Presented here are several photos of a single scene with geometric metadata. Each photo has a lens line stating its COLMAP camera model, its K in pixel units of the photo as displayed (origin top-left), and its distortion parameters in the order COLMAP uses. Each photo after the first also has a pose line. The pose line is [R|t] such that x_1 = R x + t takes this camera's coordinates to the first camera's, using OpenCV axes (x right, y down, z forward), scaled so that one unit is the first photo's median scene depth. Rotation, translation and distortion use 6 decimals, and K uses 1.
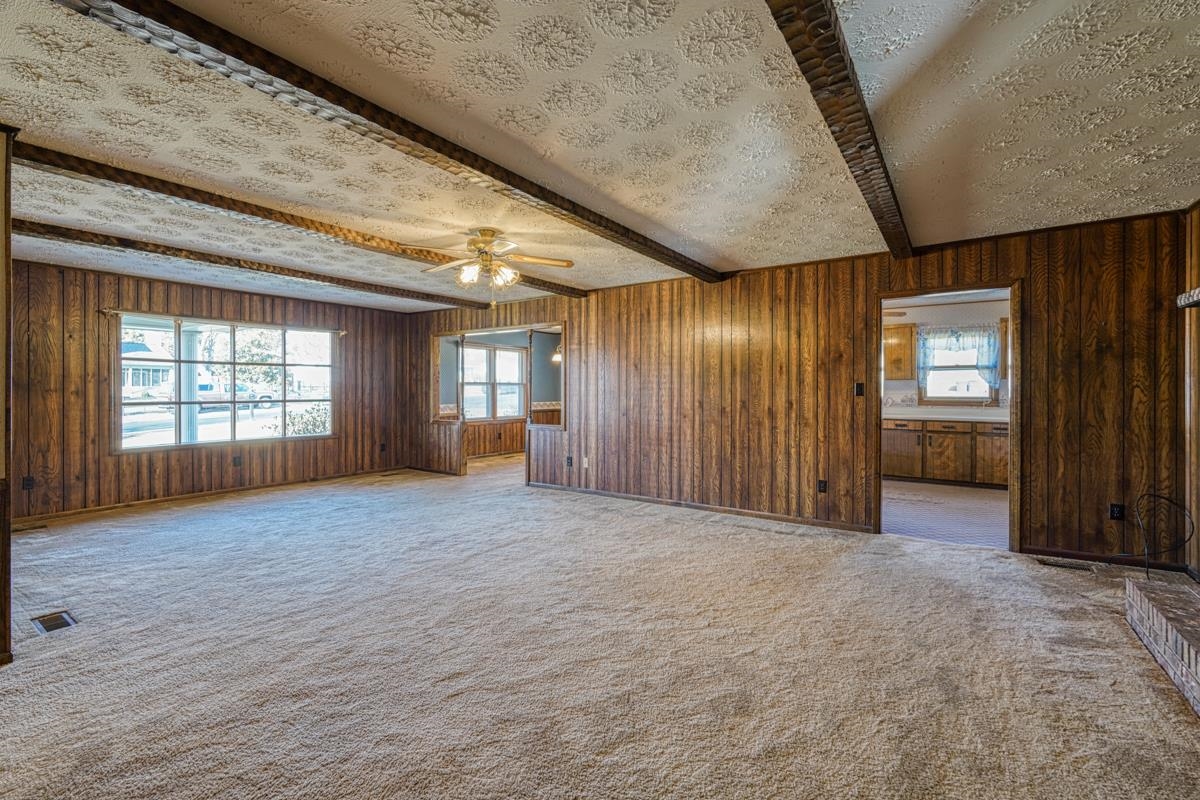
lens RADIAL K [[532.9, 0, 593.9], [0, 532.9, 394.4], [0, 0, 1]] dist [-0.010065, 0.002195]
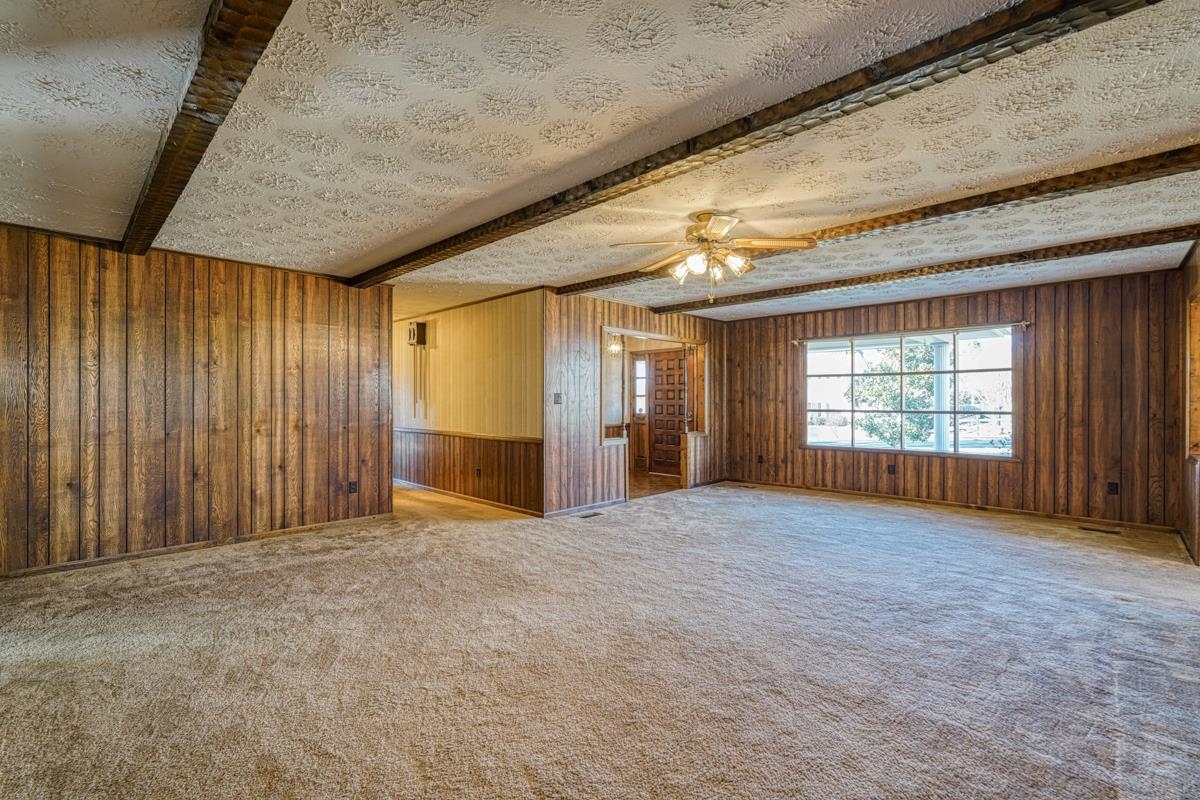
lens RADIAL K [[532.9, 0, 603.1], [0, 532.9, 397.7], [0, 0, 1]] dist [-0.010065, 0.002195]
pose [[-0.162572, -0.004430, -0.986687, 0.425049], [-0.009508, 0.999951, -0.002923, -0.003793], [0.986651, 0.008906, -0.162606, 0.612025]]
